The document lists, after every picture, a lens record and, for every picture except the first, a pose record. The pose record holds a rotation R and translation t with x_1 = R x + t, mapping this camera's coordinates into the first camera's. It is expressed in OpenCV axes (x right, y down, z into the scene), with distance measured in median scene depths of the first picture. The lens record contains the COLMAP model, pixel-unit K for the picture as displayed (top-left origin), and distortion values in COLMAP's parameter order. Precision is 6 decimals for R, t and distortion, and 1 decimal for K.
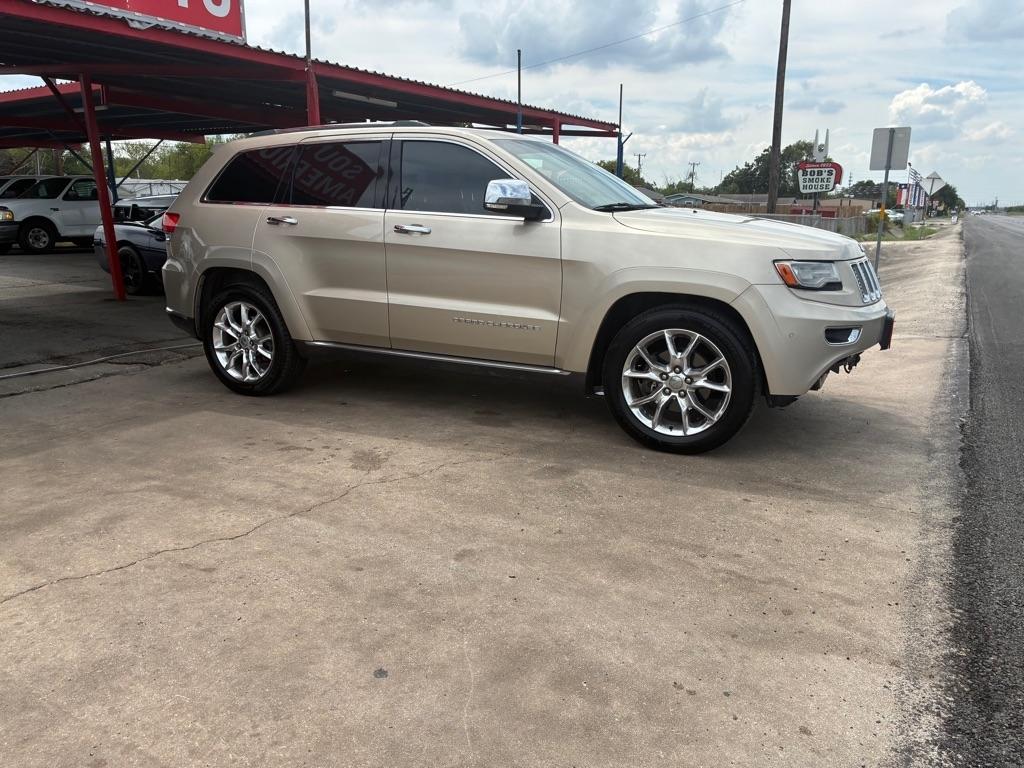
lens RADIAL K [[788.4, 0, 489.6], [0, 788.4, 384.7], [0, 0, 1]] dist [0.061708, -0.078975]
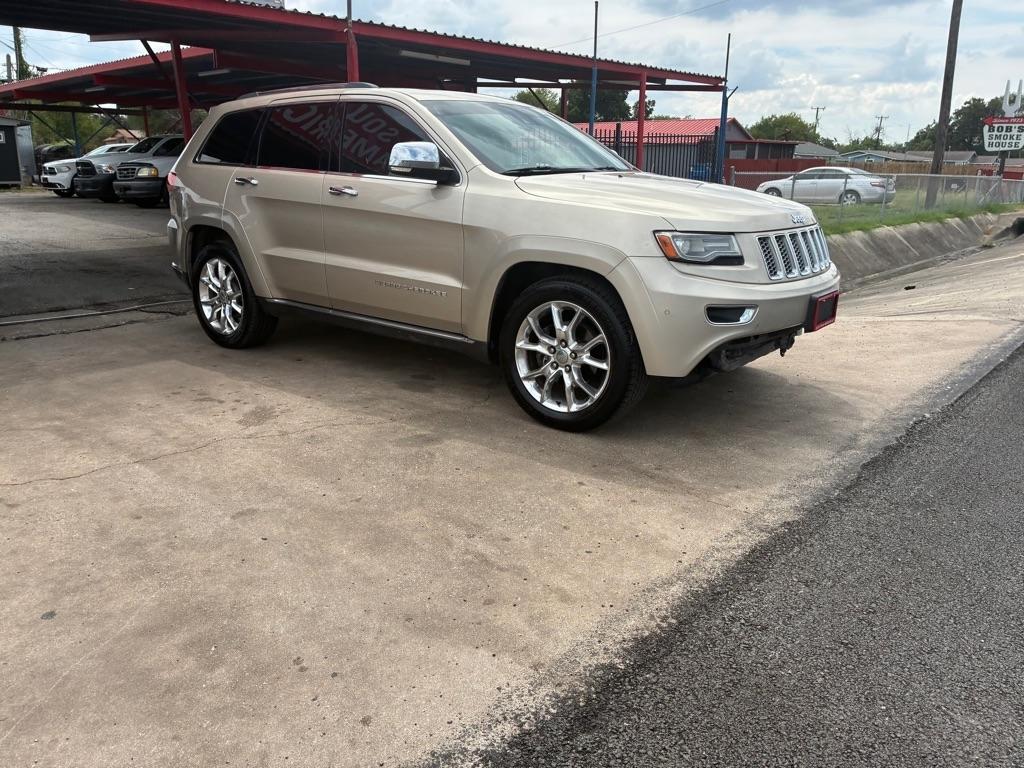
lens RADIAL K [[779.7, 0, 493.3], [0, 779.7, 388.6], [0, 0, 1]] dist [0.058053, -0.073791]
pose [[0.978599, 0.060922, -0.196554, 0.333382], [-0.049435, 0.996799, 0.062829, -0.019737], [0.199752, -0.051768, 0.978478, 0.049184]]
